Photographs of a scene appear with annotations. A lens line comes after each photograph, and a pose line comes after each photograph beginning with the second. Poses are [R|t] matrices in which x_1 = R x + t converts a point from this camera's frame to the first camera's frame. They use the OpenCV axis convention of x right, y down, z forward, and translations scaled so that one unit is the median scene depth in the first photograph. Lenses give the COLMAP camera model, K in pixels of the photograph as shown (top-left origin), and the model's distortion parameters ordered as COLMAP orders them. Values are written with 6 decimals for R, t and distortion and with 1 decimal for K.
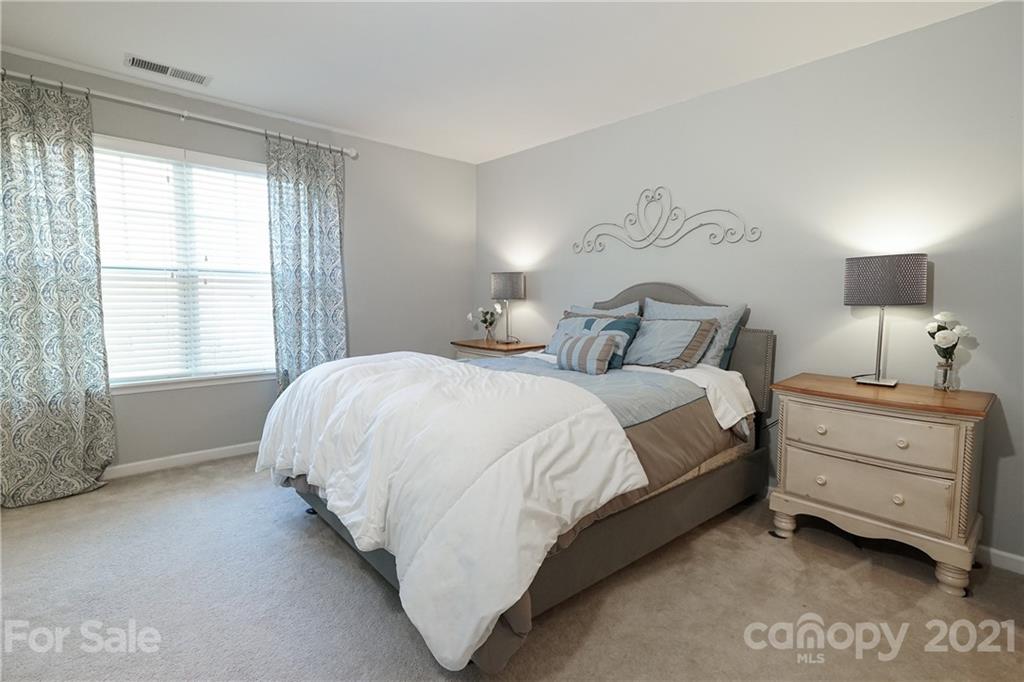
lens RADIAL K [[463.8, 0, 512.7], [0, 463.8, 336.1], [0, 0, 1]] dist [-0.021782, 0.025046]
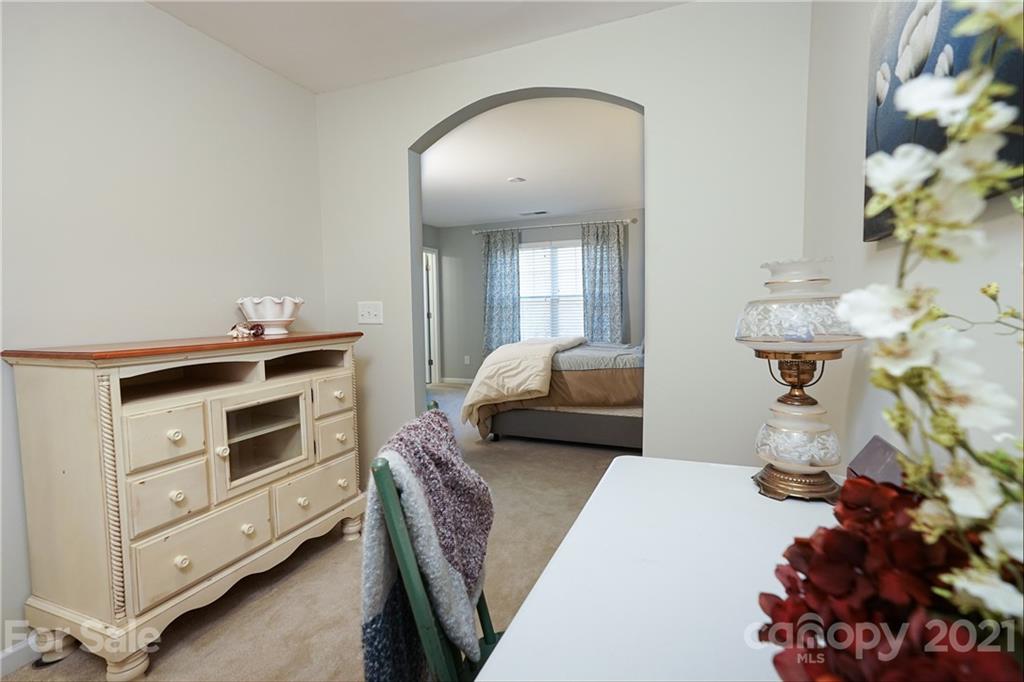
lens RADIAL K [[463.8, 0, 512.7], [0, 463.8, 336.1], [0, 0, 1]] dist [-0.021782, 0.025046]
pose [[0.449776, 0.054225, -0.891494, 2.679616], [-0.050662, 0.998097, 0.035150, -0.059753], [0.891703, 0.029355, 0.451667, -0.274731]]
